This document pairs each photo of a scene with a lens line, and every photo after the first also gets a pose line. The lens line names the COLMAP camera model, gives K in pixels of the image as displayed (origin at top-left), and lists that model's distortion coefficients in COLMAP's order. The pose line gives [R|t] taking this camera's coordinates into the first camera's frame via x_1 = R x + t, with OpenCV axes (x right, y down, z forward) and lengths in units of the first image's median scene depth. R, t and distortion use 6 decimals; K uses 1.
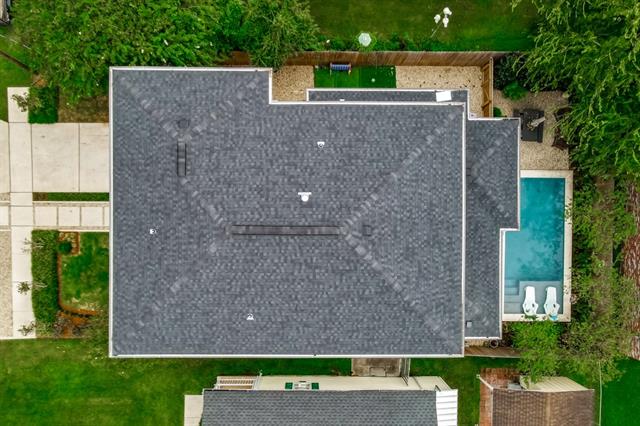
lens RADIAL K [[457.3, 0, 320.0], [0, 457.3, 213.0], [0, 0, 1]] dist [0.001373, 0.003264]
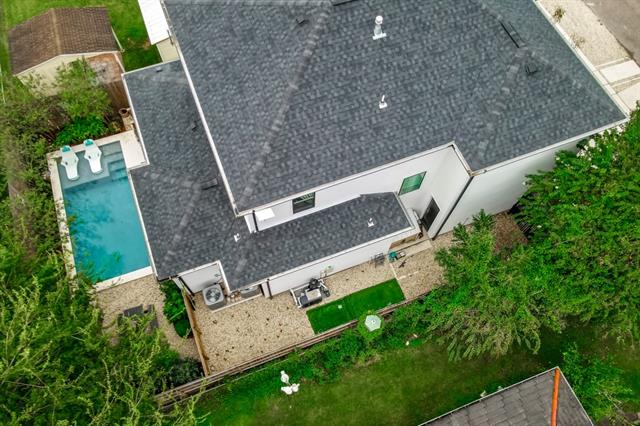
lens RADIAL K [[437.3, 0, 320.0], [0, 437.3, 213.0], [0, 0, 1]] dist [0.007612, 0.002003]
pose [[-0.931900, 0.325633, -0.159769, 0.320288], [-0.361817, -0.865550, 0.346284, -0.585448], [-0.025526, 0.380509, 0.924425, 0.310250]]
